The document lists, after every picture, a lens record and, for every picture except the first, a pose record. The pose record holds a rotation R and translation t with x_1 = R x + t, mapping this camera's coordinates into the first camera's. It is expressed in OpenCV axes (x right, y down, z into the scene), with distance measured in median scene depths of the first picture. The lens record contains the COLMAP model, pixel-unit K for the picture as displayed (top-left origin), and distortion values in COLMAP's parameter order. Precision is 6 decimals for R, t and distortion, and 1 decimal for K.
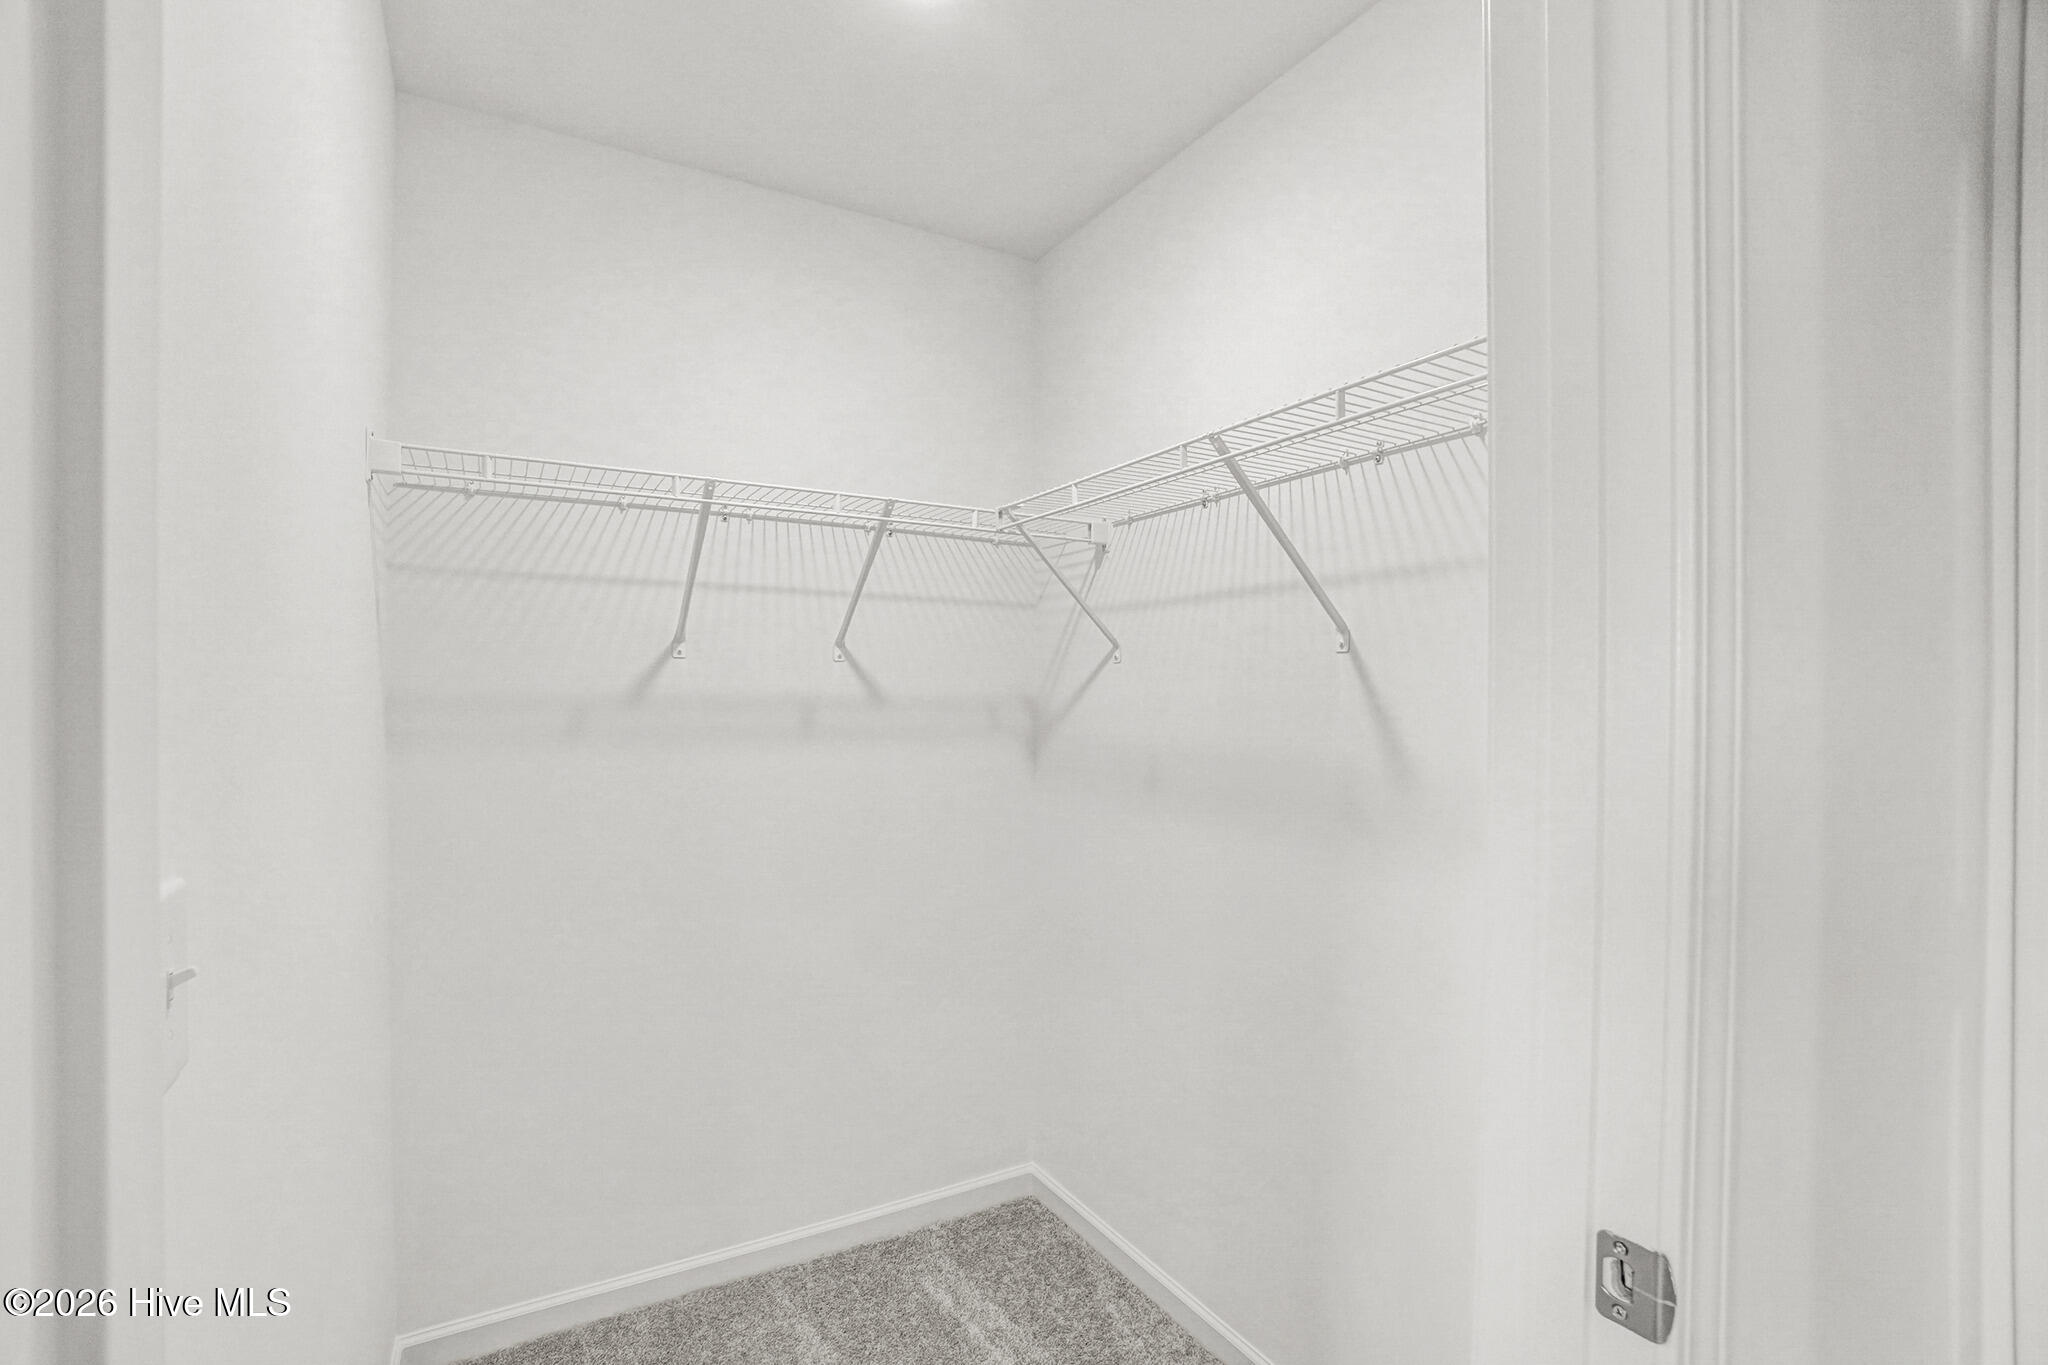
lens RADIAL K [[939.7, 0, 1023.8], [0, 939.7, 684.2], [0, 0, 1]] dist [0.016435, 0.000344]
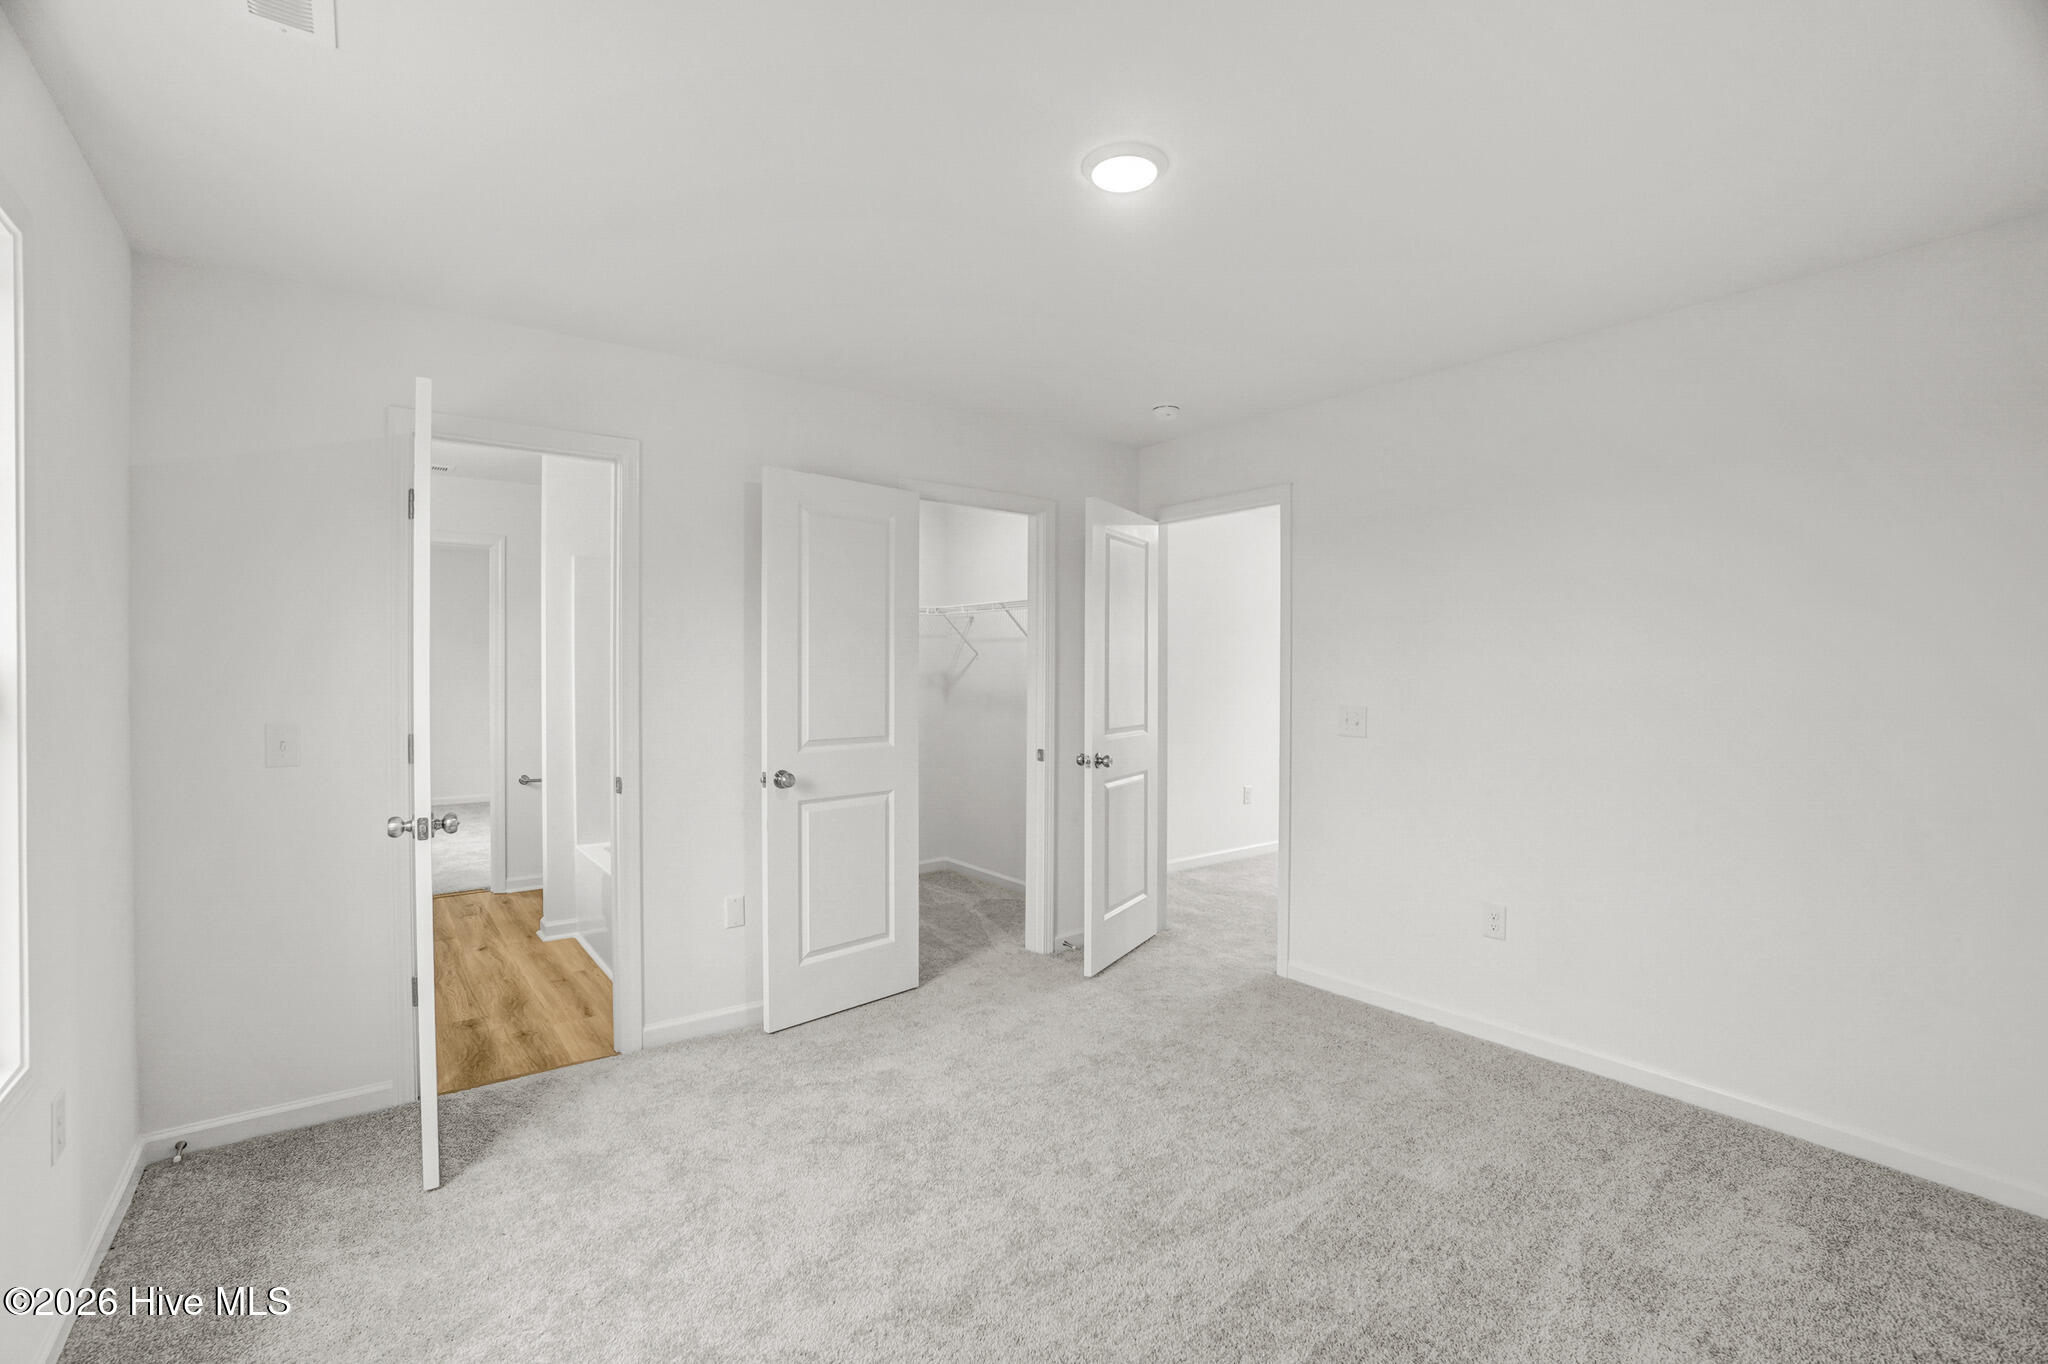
lens RADIAL K [[939.7, 0, 1023.5], [0, 939.7, 678.9], [0, 0, 1]] dist [0.016435, 0.000344]
pose [[0.994392, 0.000830, 0.105757, -0.057180], [-0.001450, 0.999982, 0.005783, 0.017247], [-0.105750, -0.005904, 0.994375, -1.735263]]
